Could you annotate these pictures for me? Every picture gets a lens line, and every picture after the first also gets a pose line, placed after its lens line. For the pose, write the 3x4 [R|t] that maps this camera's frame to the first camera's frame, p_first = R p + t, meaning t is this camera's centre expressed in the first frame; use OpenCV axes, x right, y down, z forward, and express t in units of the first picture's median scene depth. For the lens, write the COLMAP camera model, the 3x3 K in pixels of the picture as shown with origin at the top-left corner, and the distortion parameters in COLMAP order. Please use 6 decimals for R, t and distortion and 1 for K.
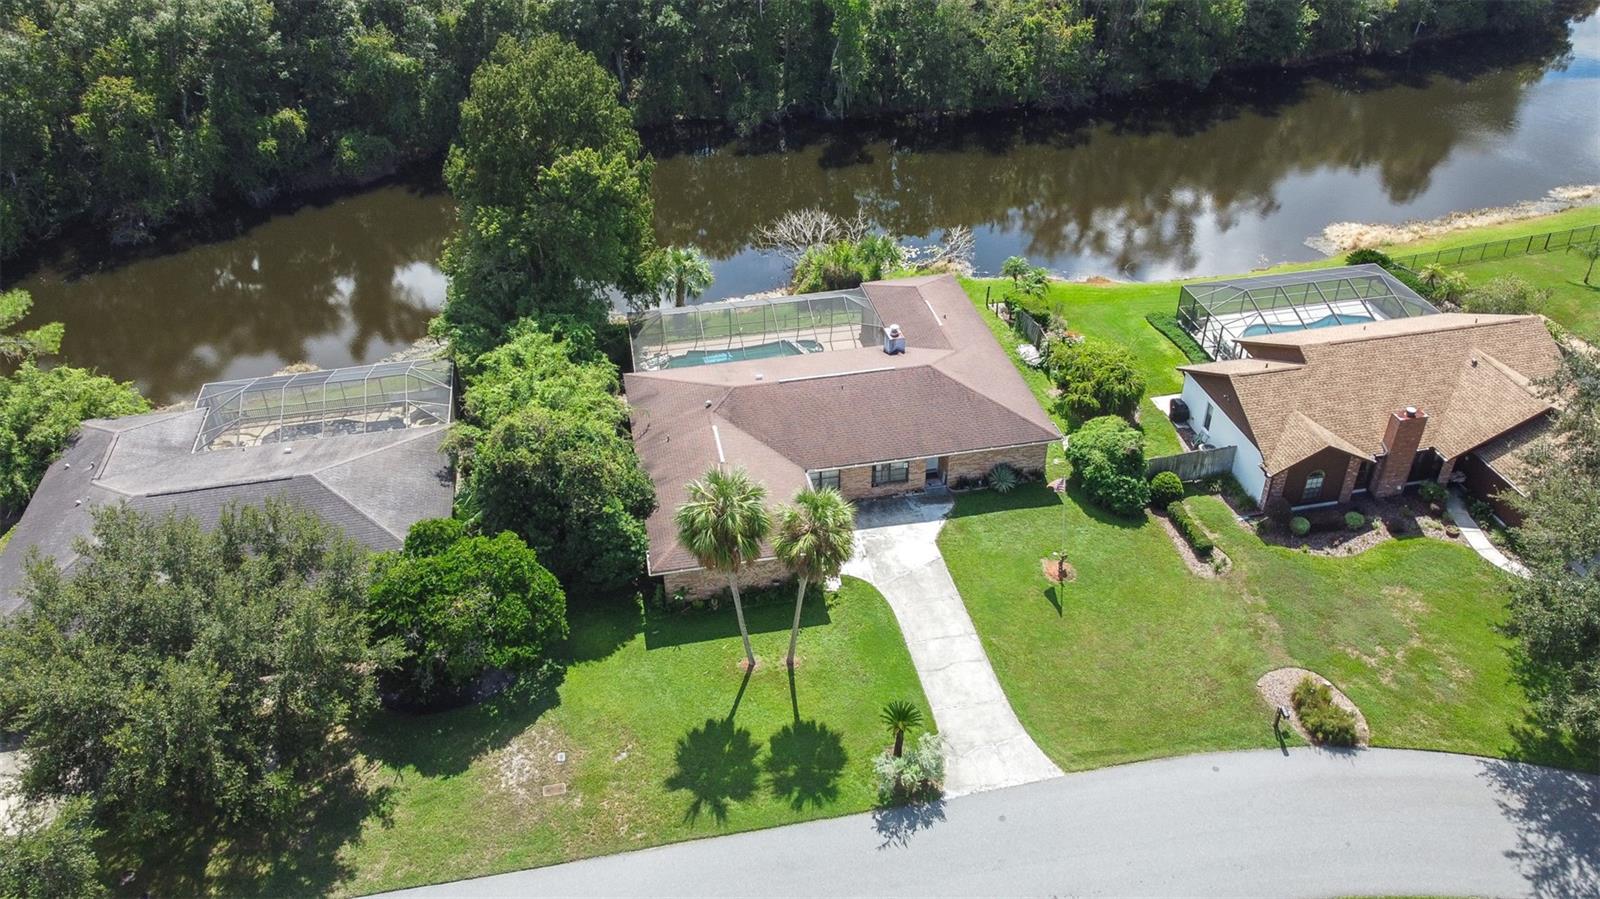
lens RADIAL K [[1211.0, 0, 800.0], [0, 1211.0, 449.5], [0, 0, 1]] dist [-0.000947, -0.004171]
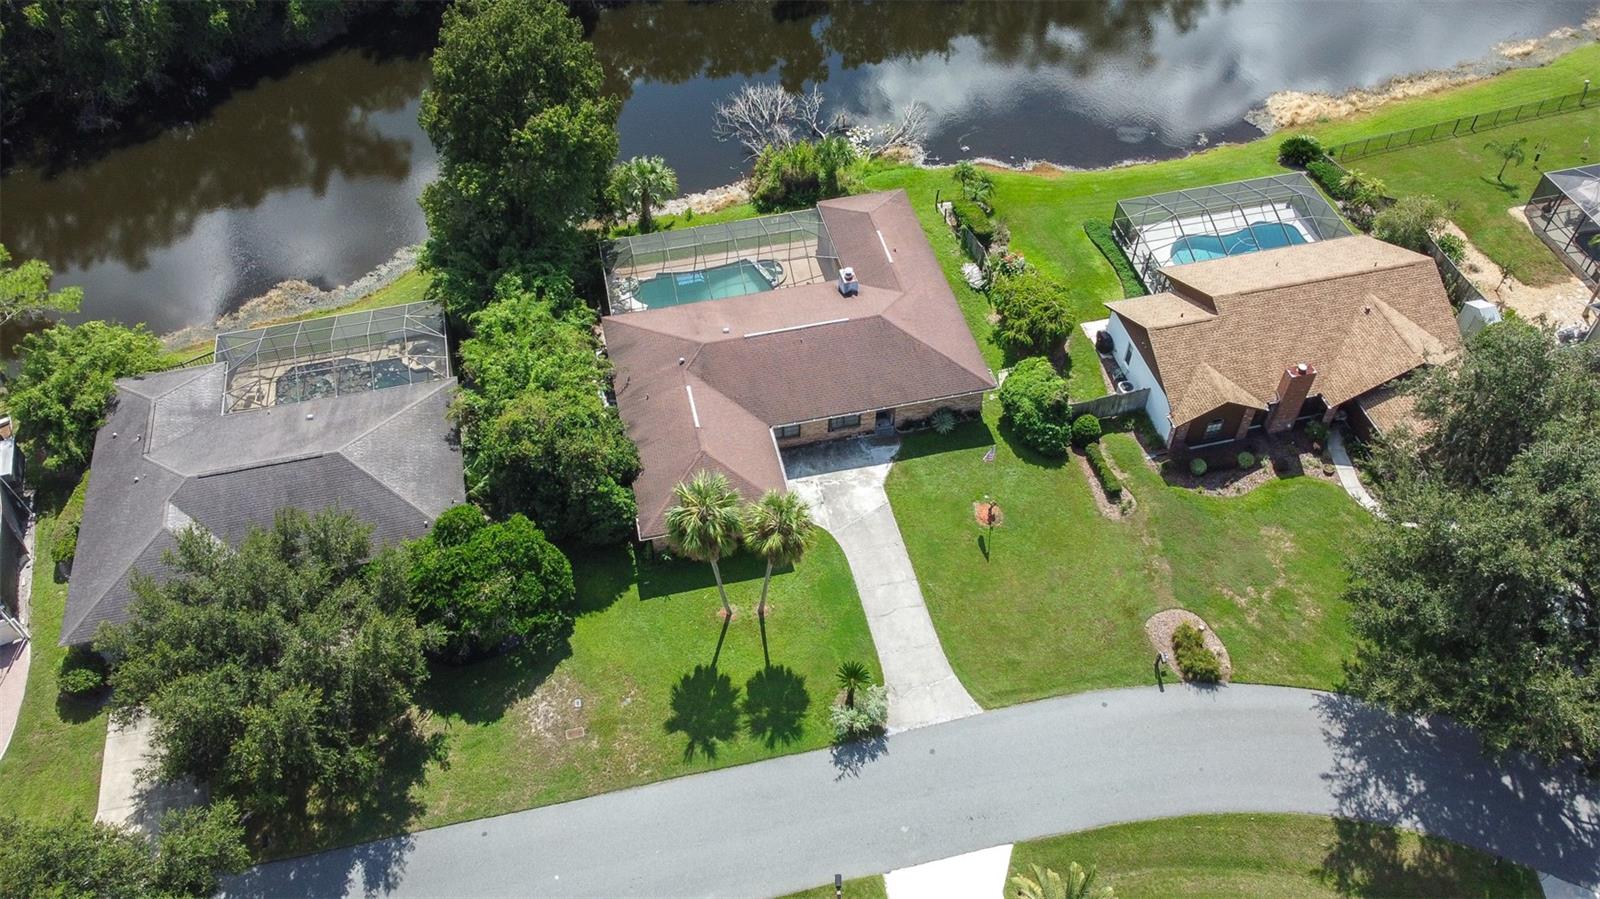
lens RADIAL K [[1242.5, 0, 777.8], [0, 1242.5, 447.9], [0, 0, 1]] dist [-0.000079, -0.004557]
pose [[0.999688, -0.018043, 0.017277, -0.008672], [0.013331, 0.970213, 0.241888, -0.244816], [-0.021127, -0.241582, 0.970150, -0.137205]]
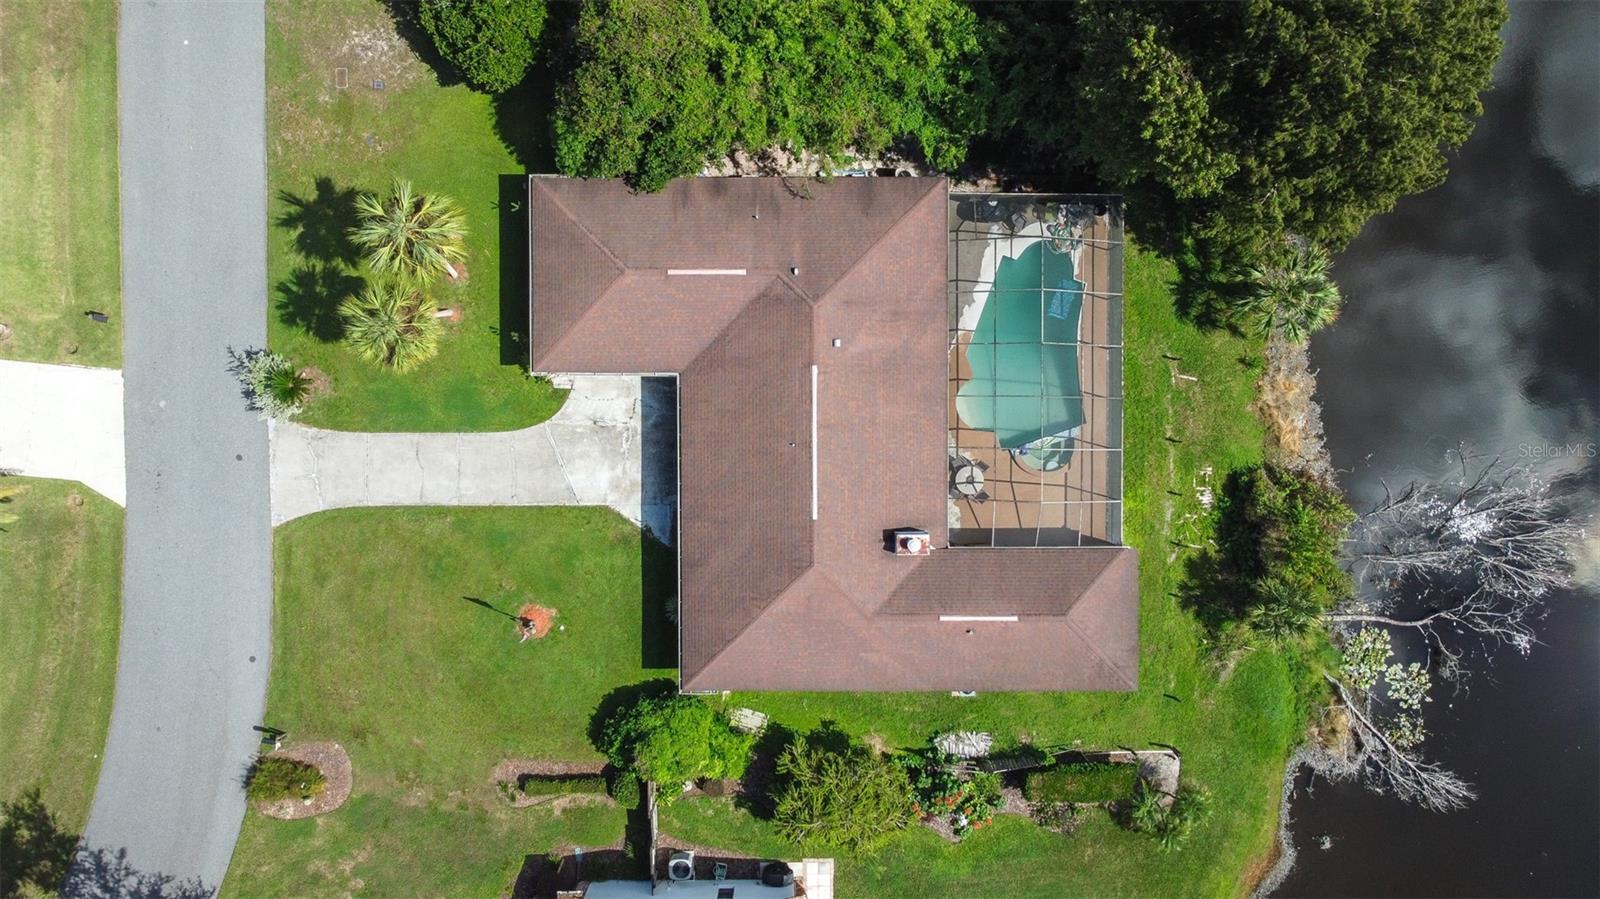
lens RADIAL K [[1215.7, 0, 800.0], [0, 1215.7, 449.5], [0, 0, 1]] dist [0.011209, 0.006450]
pose [[-0.189357, 0.980792, 0.046808, 0.000765], [-0.549552, -0.145363, 0.822716, -0.735834], [0.813718, 0.130064, 0.566522, 0.592893]]
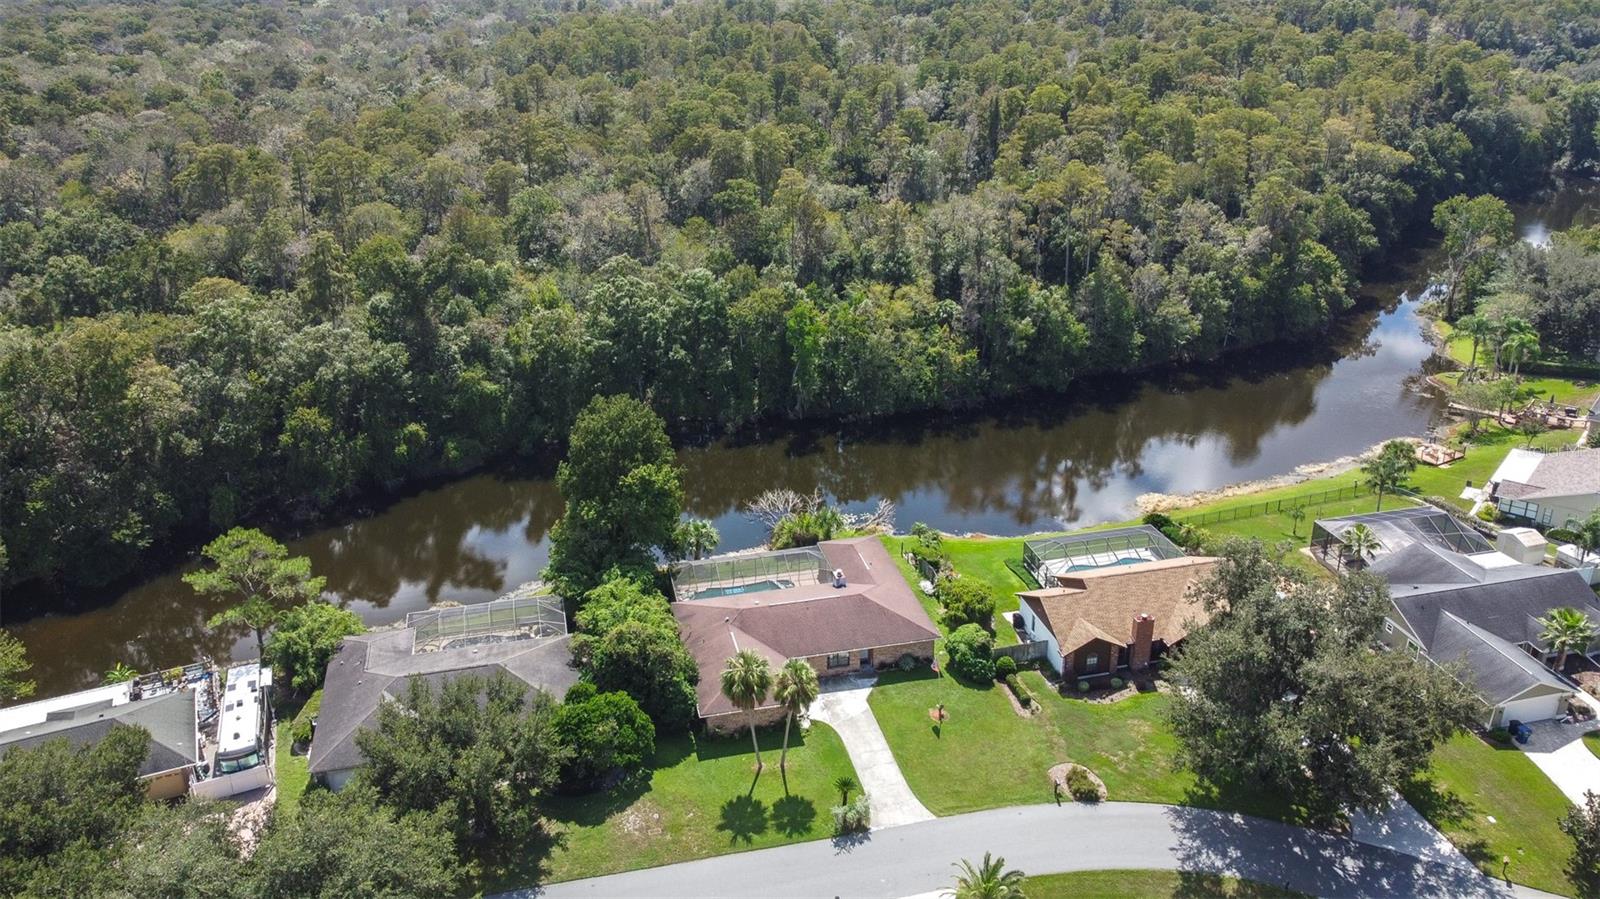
lens RADIAL K [[1242.5, 0, 777.8], [0, 1242.5, 447.9], [0, 0, 1]] dist [-0.000079, -0.004557]
pose [[0.999723, -0.013458, 0.019302, -0.037441], [0.016965, 0.980675, -0.194907, 0.066608], [-0.016306, 0.195180, 0.980632, -0.732819]]
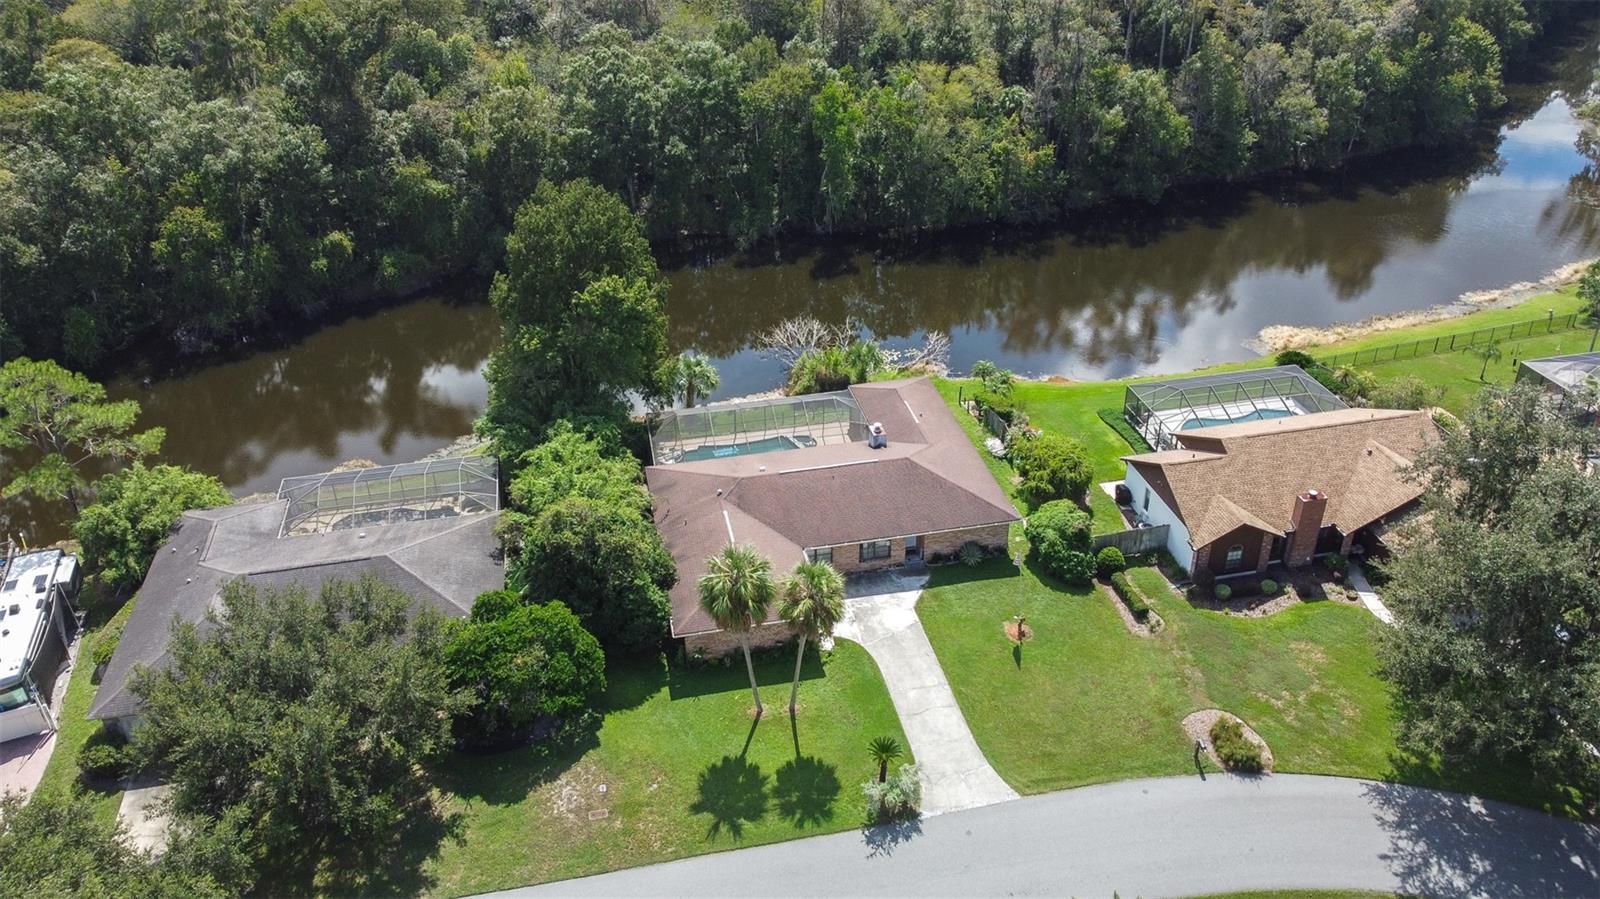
lens RADIAL K [[1211.0, 0, 800.0], [0, 1211.0, 449.5], [0, 0, 1]] dist [-0.000947, -0.004171]
pose [[0.999941, -0.008275, 0.006992, -0.005677], [0.008741, 0.997555, -0.069340, 0.002987], [-0.006401, 0.069397, 0.997569, -0.181138]]
